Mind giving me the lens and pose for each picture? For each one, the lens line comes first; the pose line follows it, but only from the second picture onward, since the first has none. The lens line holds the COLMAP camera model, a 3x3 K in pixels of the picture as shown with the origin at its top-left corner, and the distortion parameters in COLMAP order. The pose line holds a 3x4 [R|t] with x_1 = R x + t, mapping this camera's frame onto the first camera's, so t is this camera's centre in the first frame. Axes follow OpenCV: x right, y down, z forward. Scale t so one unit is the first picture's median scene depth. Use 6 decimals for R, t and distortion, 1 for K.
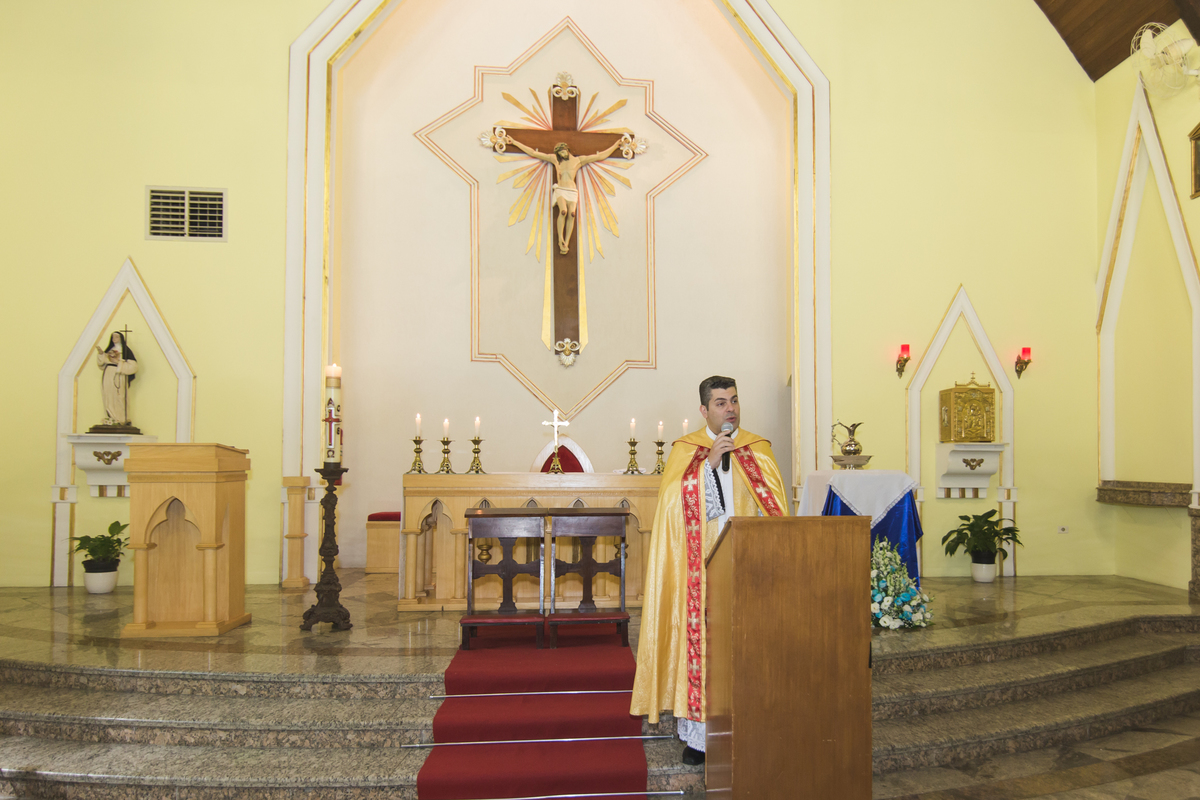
lens RADIAL K [[828.6, 0, 679.0], [0, 828.6, 452.6], [0, 0, 1]] dist [0.001621, -0.000825]
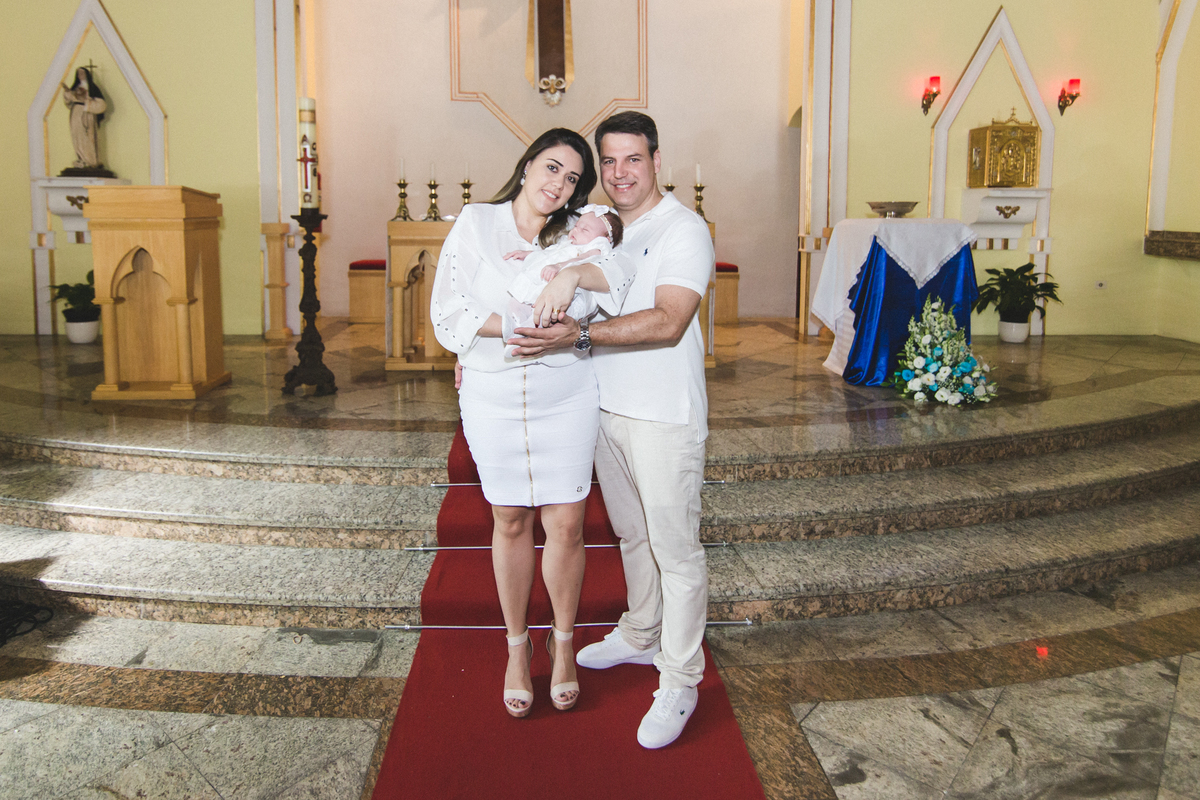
lens RADIAL K [[790.0, 0, 583.3], [0, 790.0, 288.8], [0, 0, 1]] dist [-0.001194, 0.000922]
pose [[0.997719, 0.009610, -0.066812, -0.049387], [-0.002058, 0.993684, 0.112193, 0.001625], [0.067468, -0.111799, 0.991438, 0.122287]]
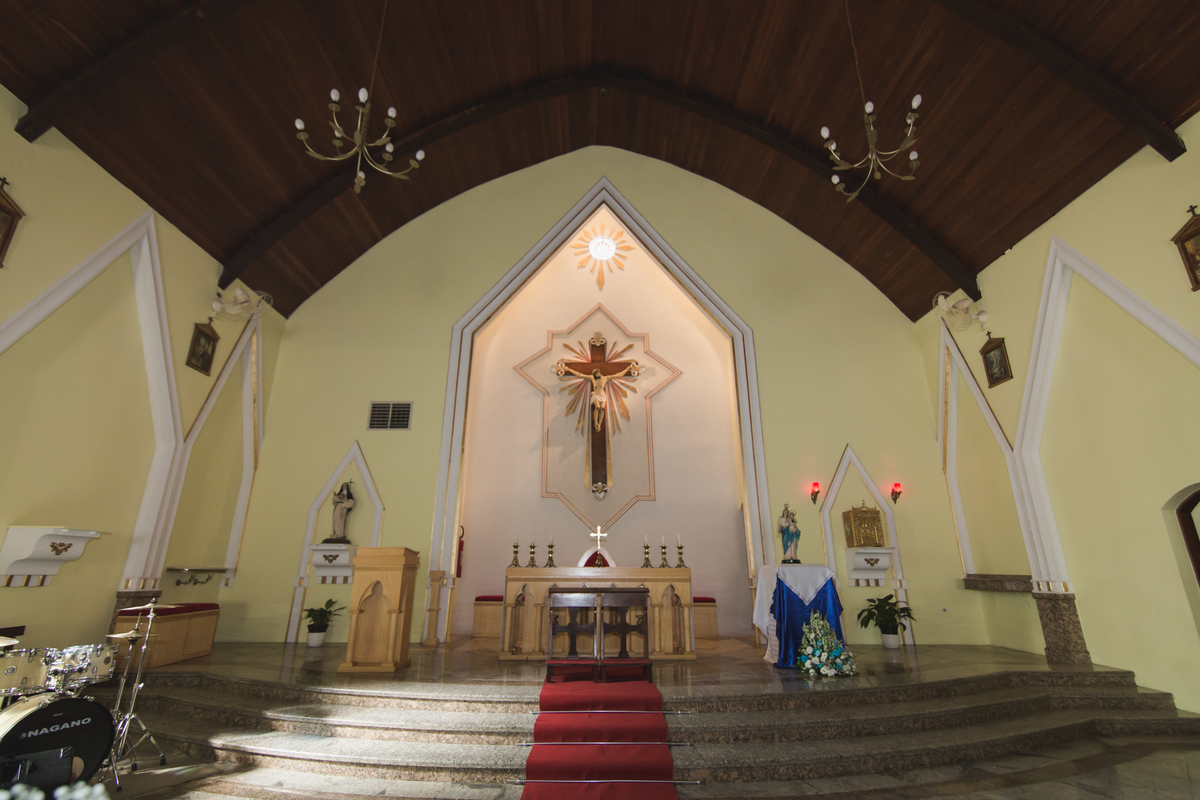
lens RADIAL K [[540.1, 0, 602.8], [0, 540.1, 396.7], [0, 0, 1]] dist [0.001166, 0.000046]
pose [[0.994367, -0.033200, -0.100661, -0.021660], [0.002541, 0.956874, -0.290494, 0.011207], [0.105964, 0.288601, 0.951568, -0.069831]]
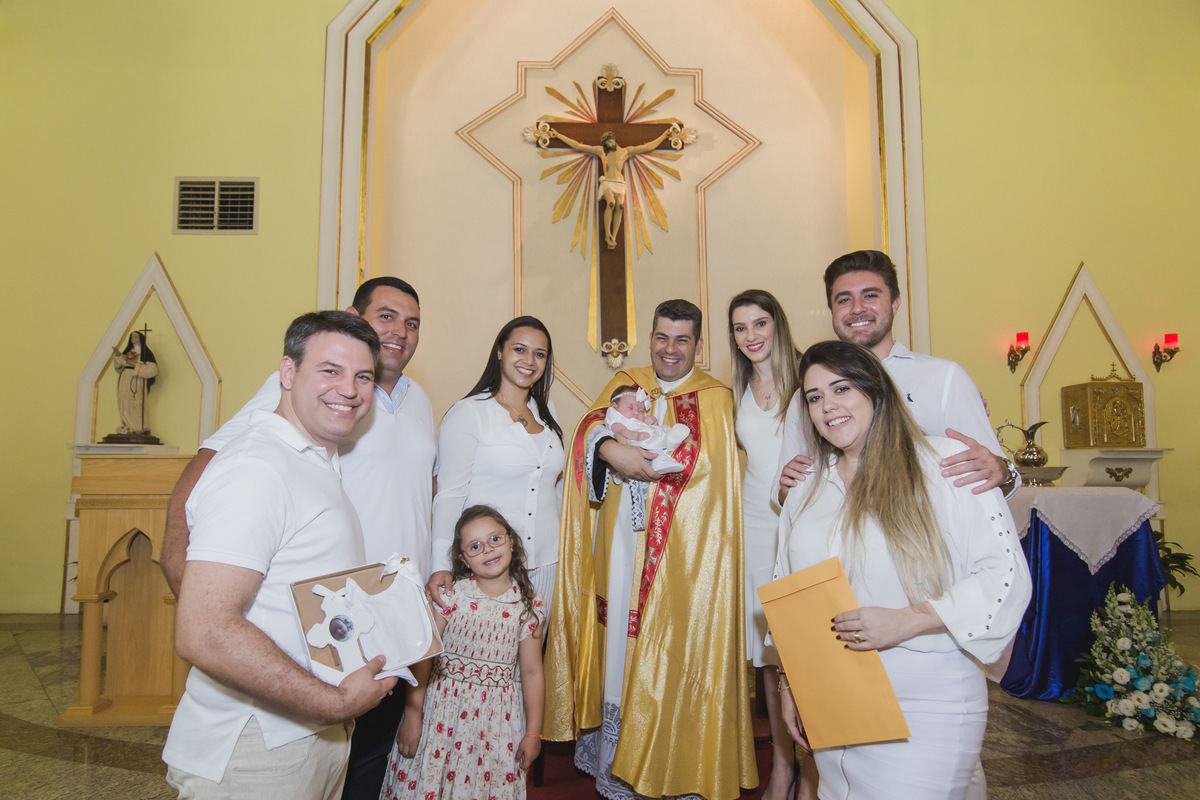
lens RADIAL K [[698.2, 0, 603.5], [0, 698.2, 423.5], [0, 0, 1]] dist [-0.000625, -0.000535]
pose [[0.995604, -0.009015, -0.093226, -0.096398], [0.004272, 0.998692, -0.050958, -0.003990], [0.093564, 0.050336, 0.994340, 0.285968]]
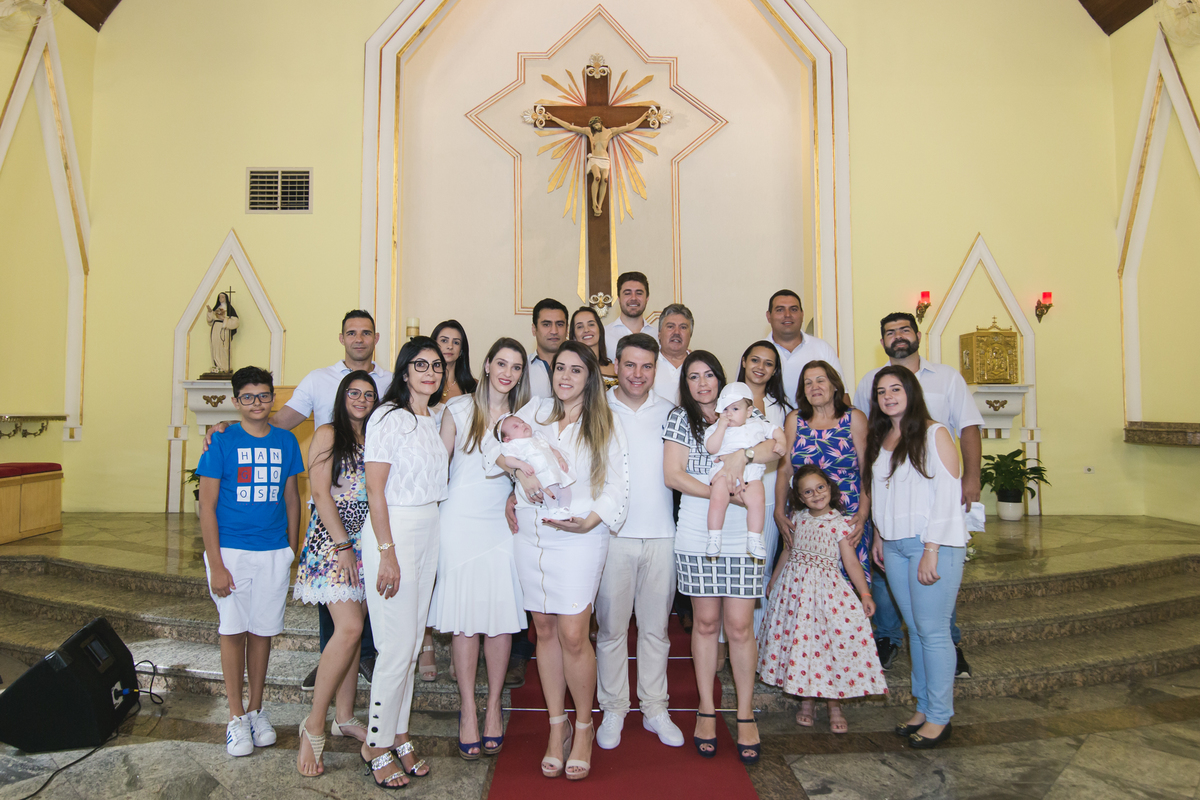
lens RADIAL K [[761.2, 0, 594.0], [0, 761.2, 374.6], [0, 0, 1]] dist [0.000086, -0.000053]
pose [[0.993936, -0.006857, -0.109742, -0.043093], [0.003165, 0.999424, -0.033780, 0.006605], [0.109910, 0.033228, 0.993386, 0.000793]]
